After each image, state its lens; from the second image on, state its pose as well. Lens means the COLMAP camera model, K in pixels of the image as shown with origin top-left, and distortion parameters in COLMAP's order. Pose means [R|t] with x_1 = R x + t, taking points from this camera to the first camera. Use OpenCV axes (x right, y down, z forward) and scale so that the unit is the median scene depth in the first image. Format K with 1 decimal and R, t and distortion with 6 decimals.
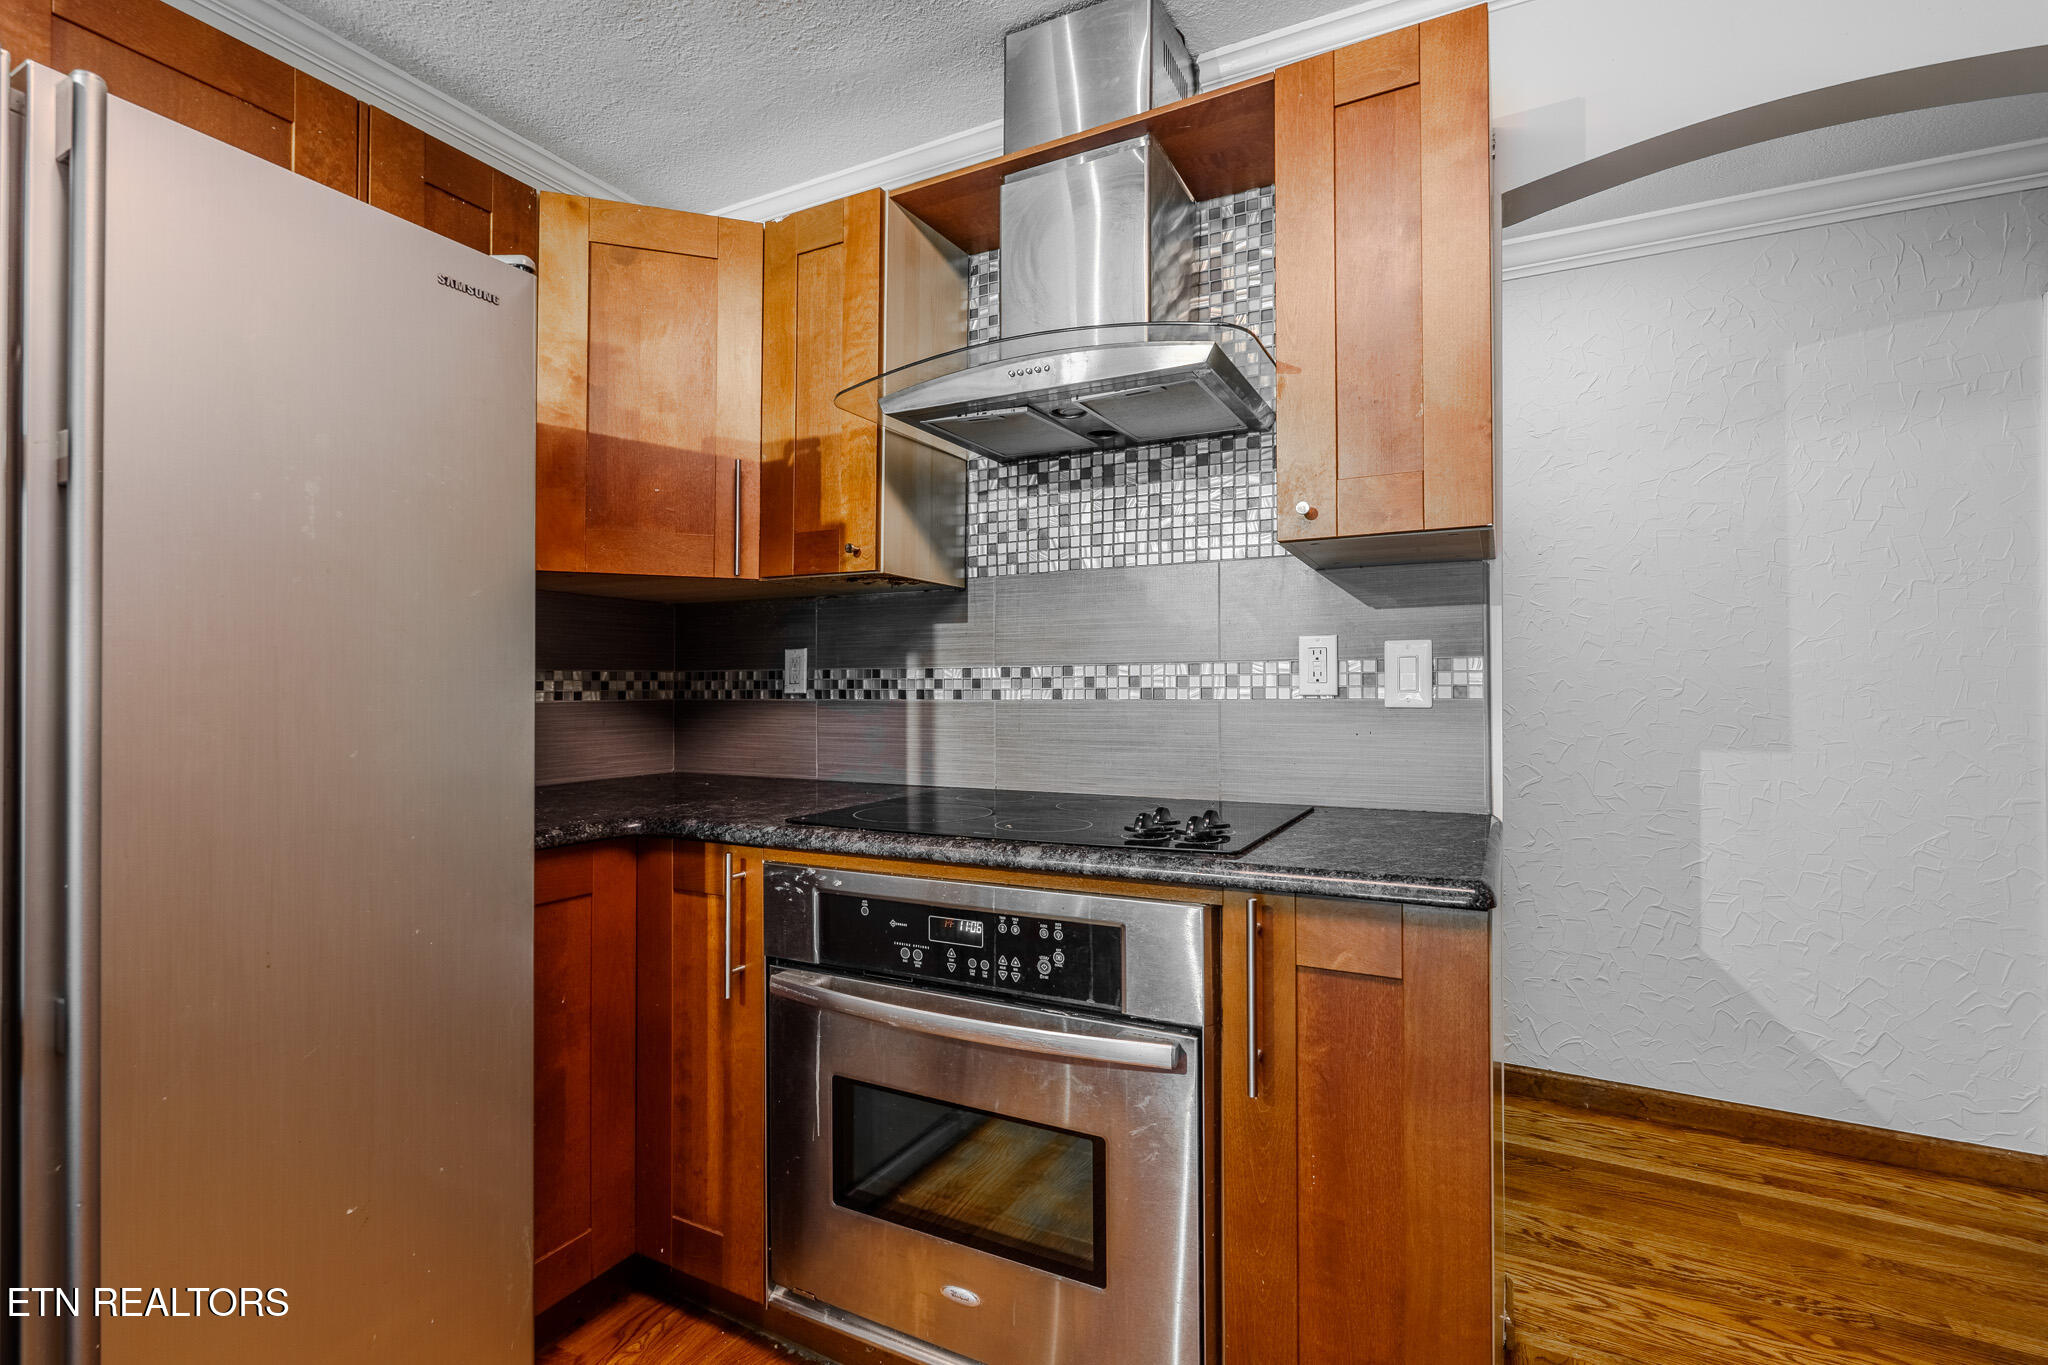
lens RADIAL K [[893.8, 0, 1017.6], [0, 893.8, 688.0], [0, 0, 1]] dist [-0.003660, -0.000421]
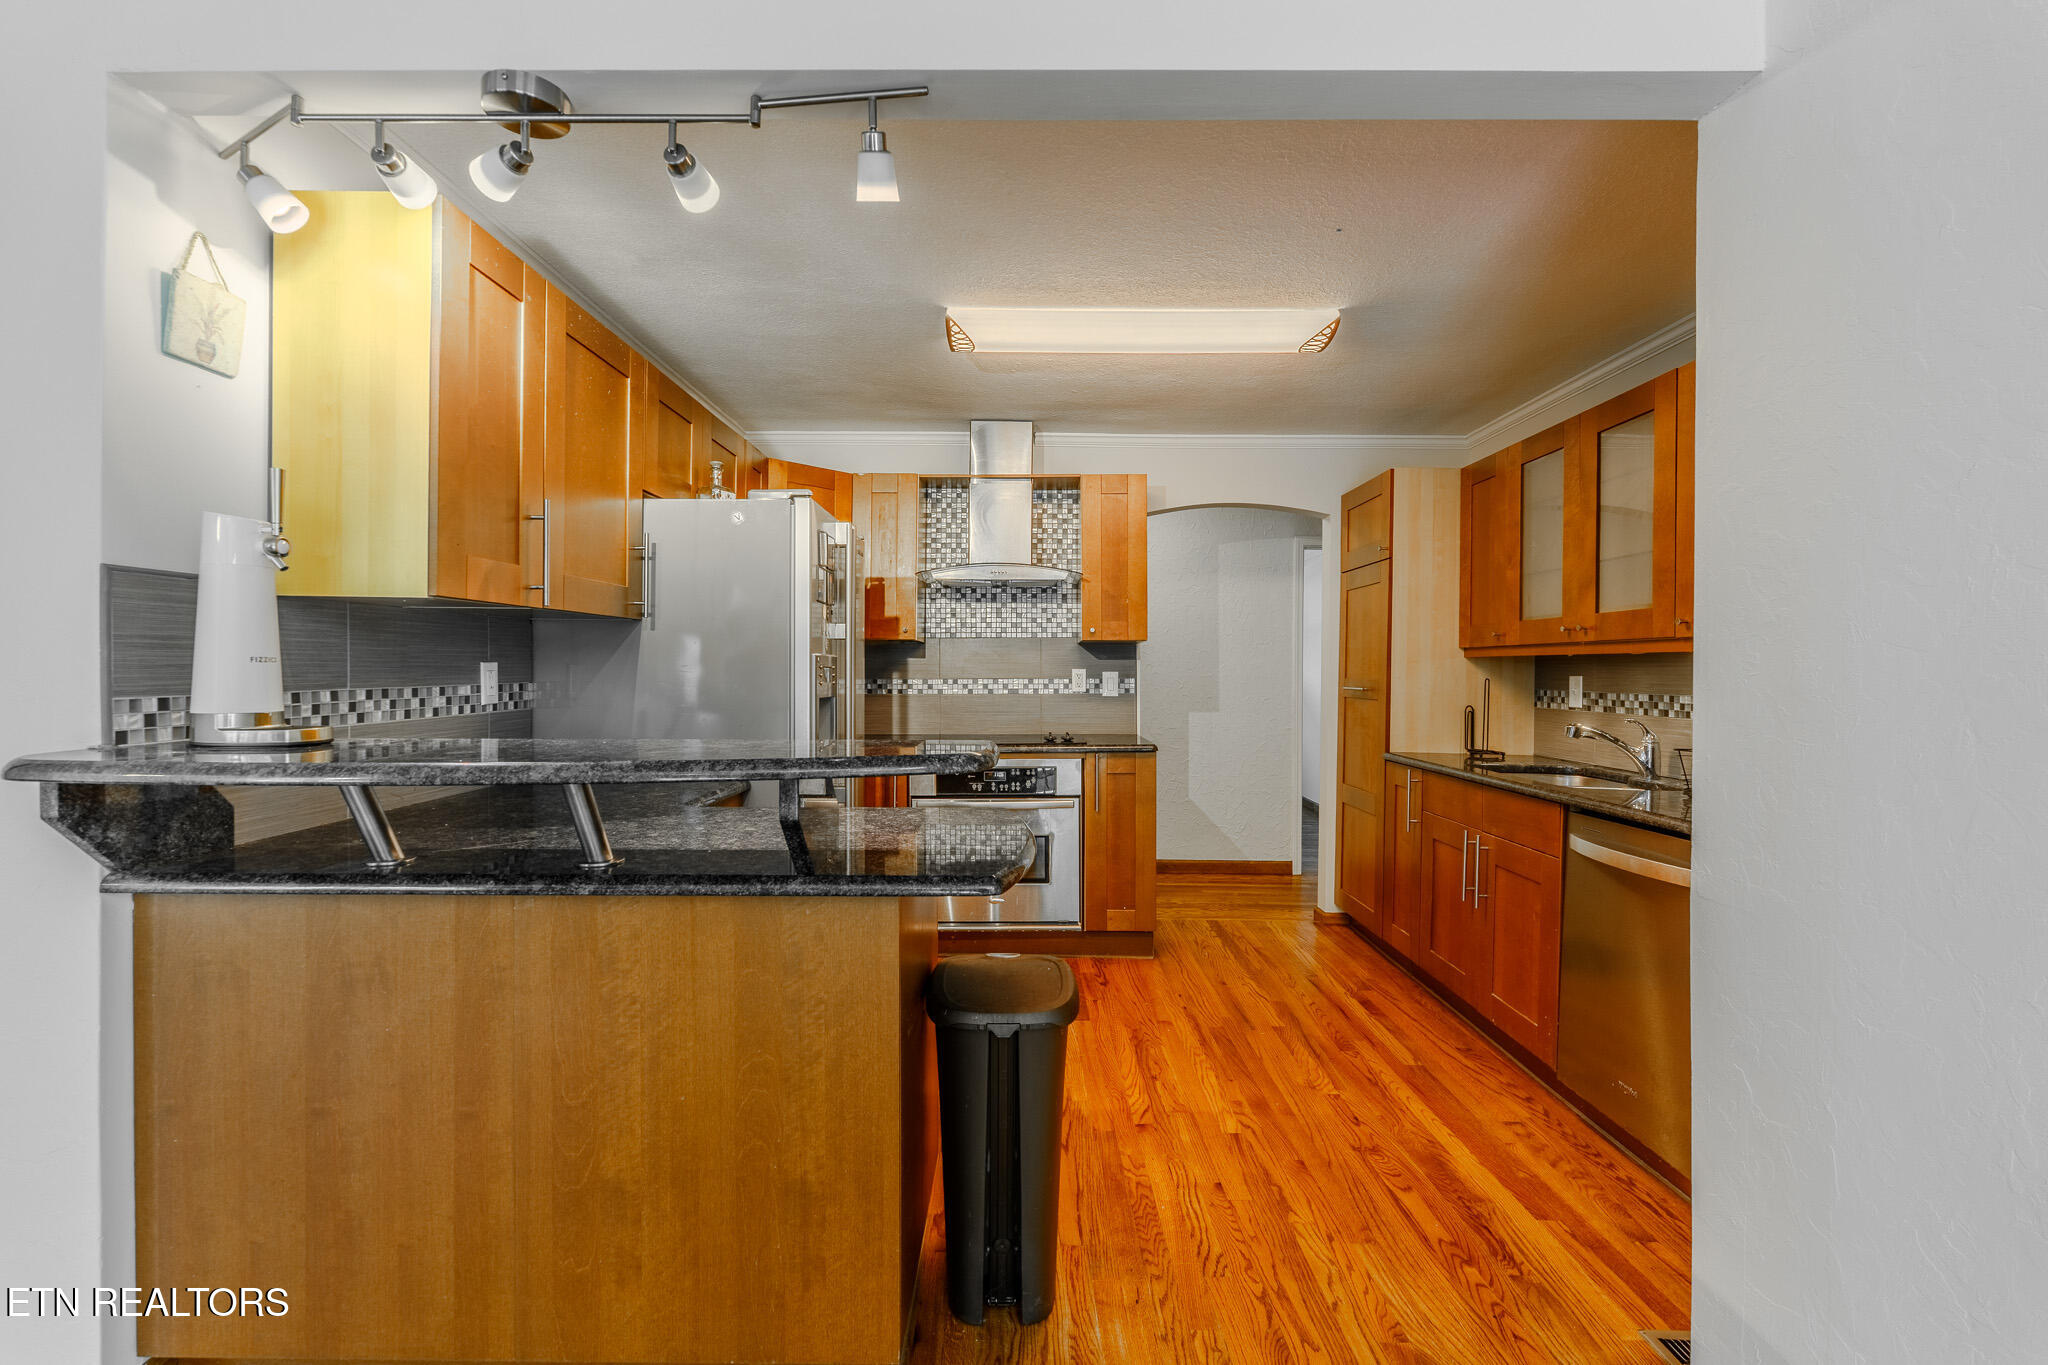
lens RADIAL K [[893.8, 0, 1017.6], [0, 893.8, 688.0], [0, 0, 1]] dist [-0.003660, -0.000421]
pose [[0.879880, -0.004897, 0.475170, -0.992255], [-0.005201, 0.999788, 0.019934, -0.050990], [-0.475167, -0.020011, 0.879668, -1.131668]]
